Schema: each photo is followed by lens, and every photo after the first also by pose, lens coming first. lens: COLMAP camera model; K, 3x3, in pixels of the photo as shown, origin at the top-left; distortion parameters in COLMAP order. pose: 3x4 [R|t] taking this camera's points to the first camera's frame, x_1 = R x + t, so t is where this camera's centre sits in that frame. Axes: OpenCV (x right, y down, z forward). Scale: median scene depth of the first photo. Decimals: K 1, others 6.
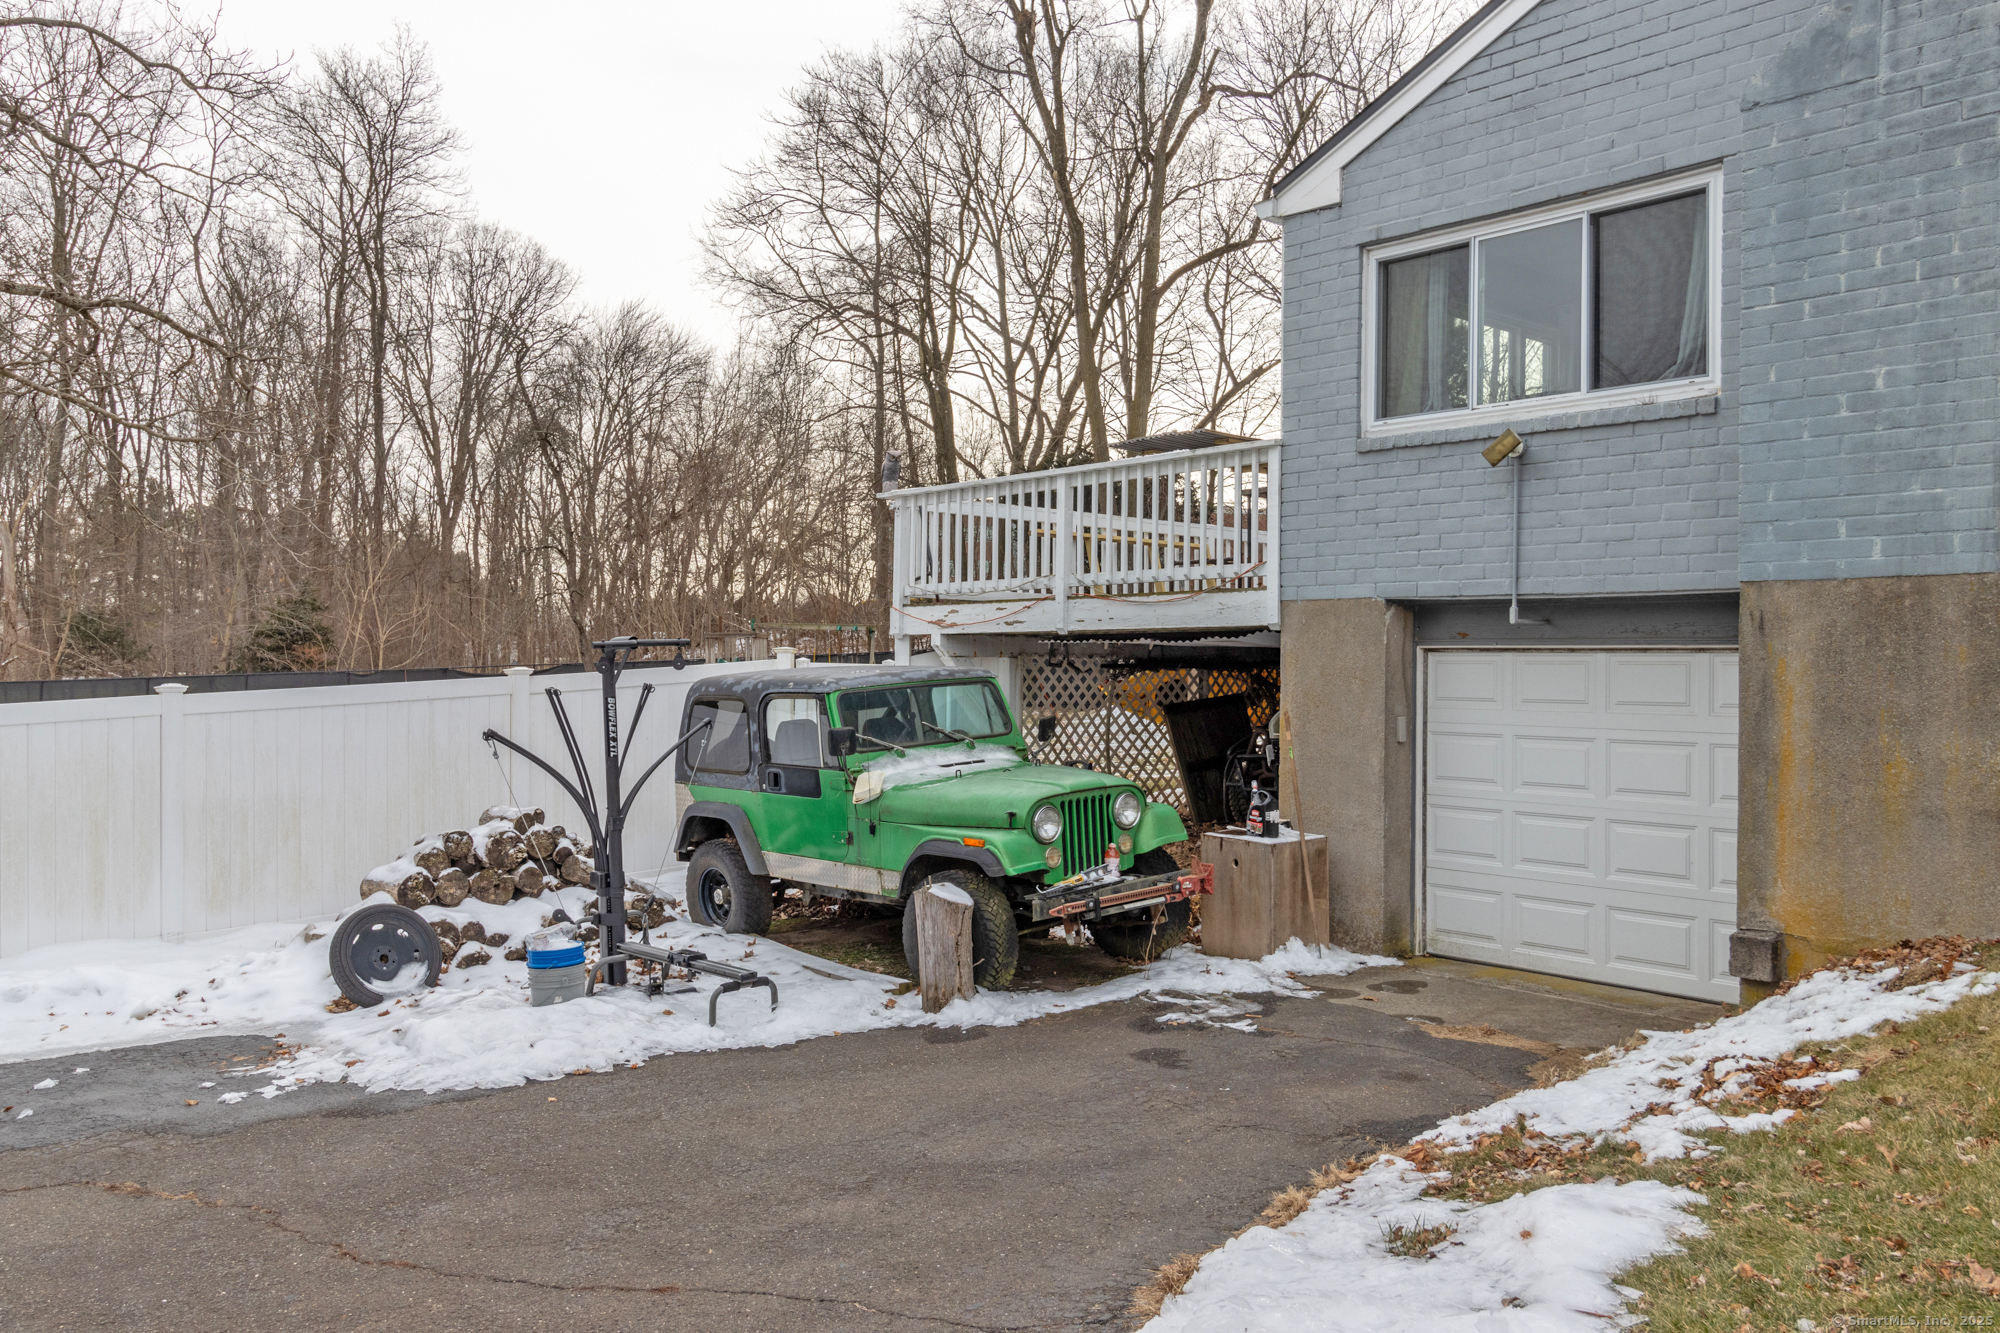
lens RADIAL K [[1587.4, 0, 994.0], [0, 1587.4, 671.8], [0, 0, 1]] dist [-0.004324, 0.002548]
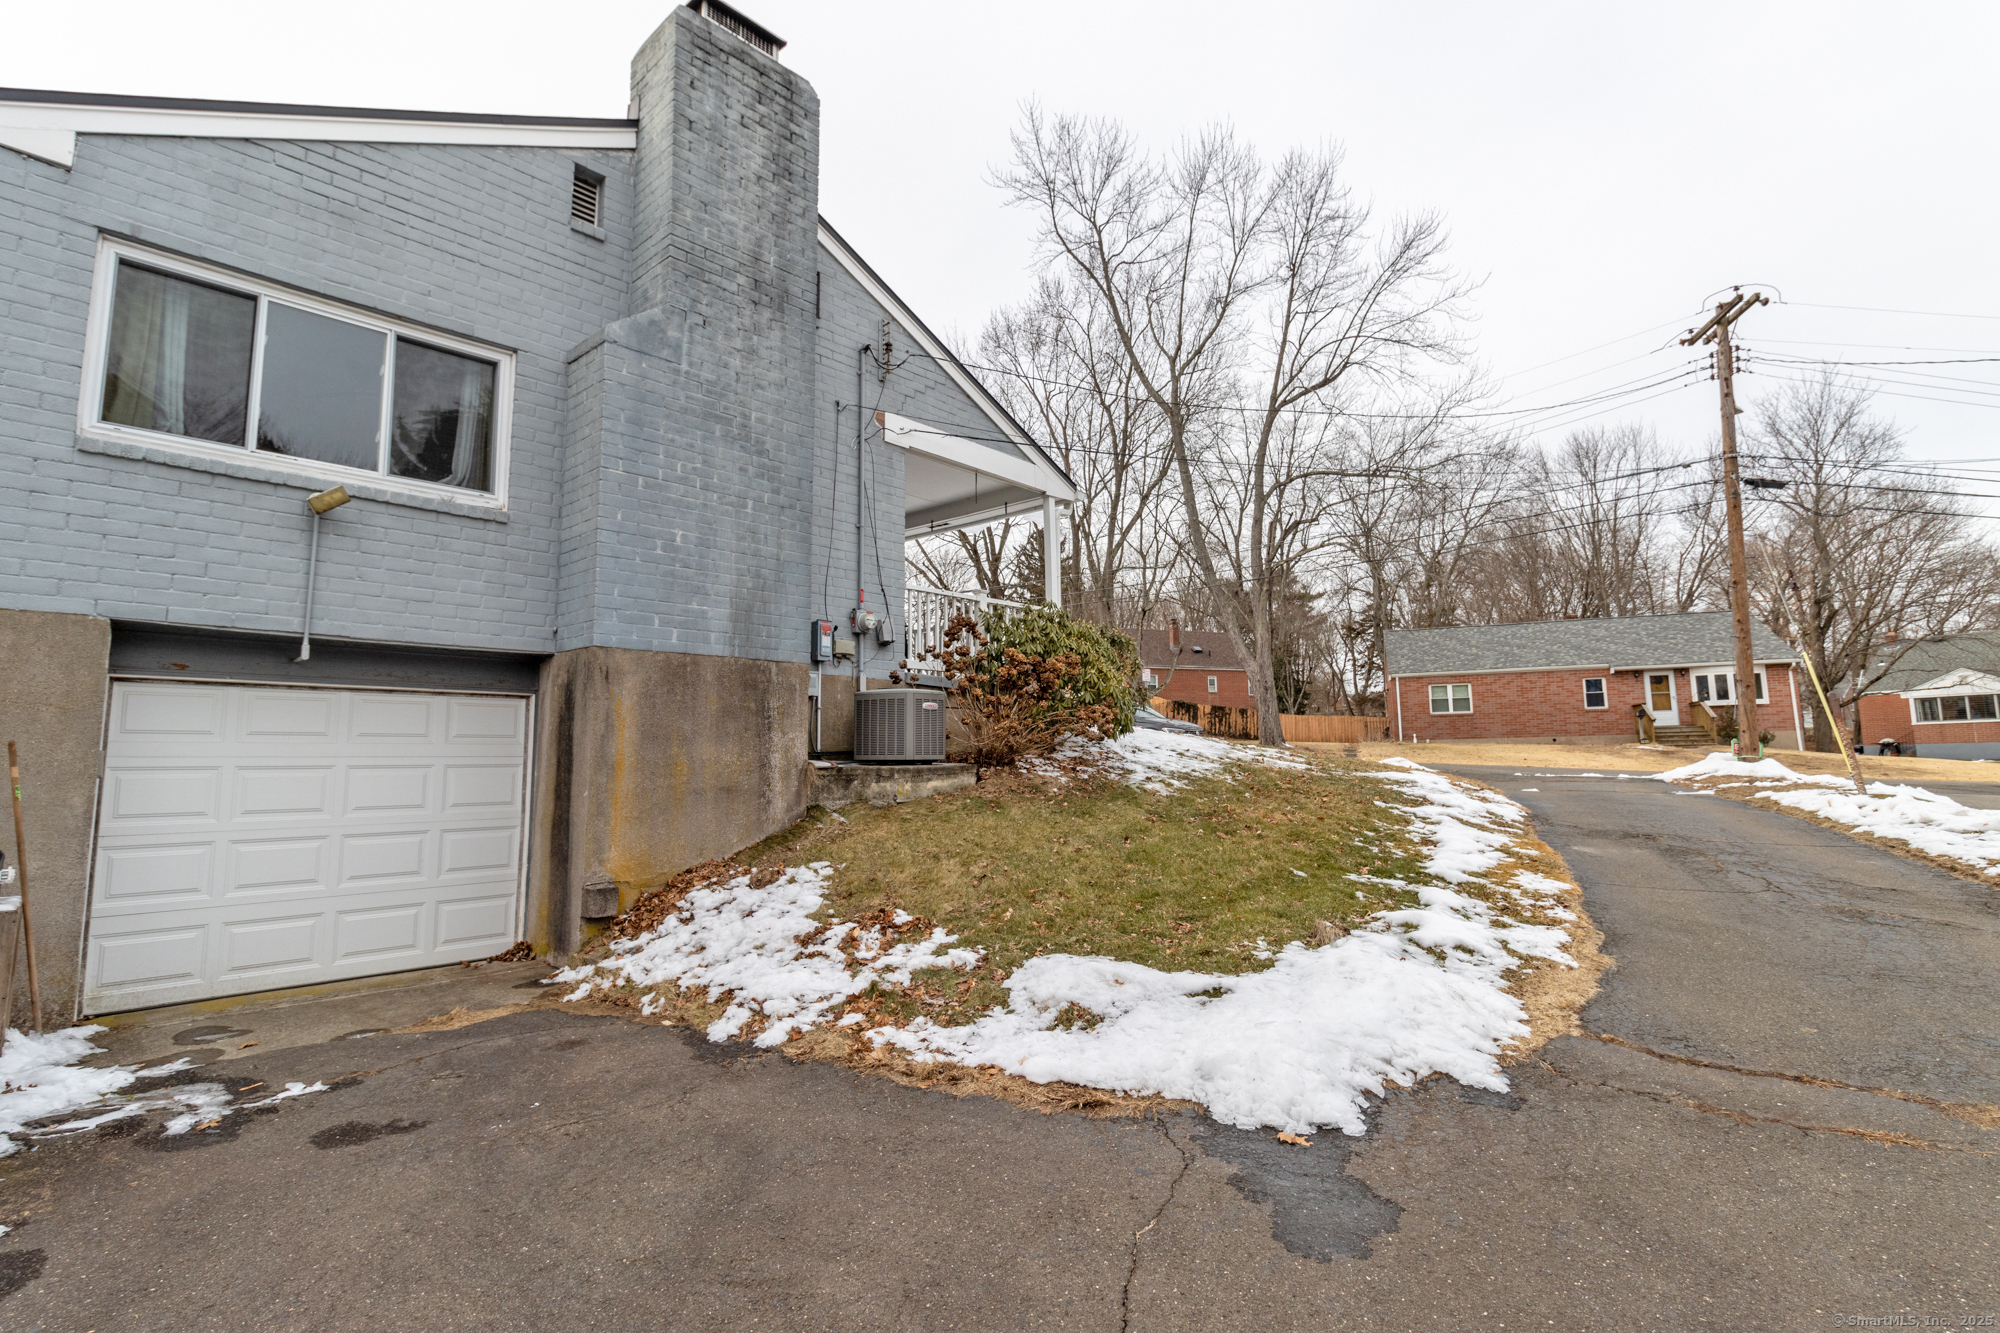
lens RADIAL K [[998.0, 0, 985.1], [0, 998.0, 653.3], [0, 0, 1]] dist [-0.004539, -0.001122]
pose [[-0.133547, 0.104572, 0.985510, -0.485898], [0.013395, 0.994517, -0.103713, 0.050647], [-0.990952, -0.000649, -0.134215, 0.751259]]
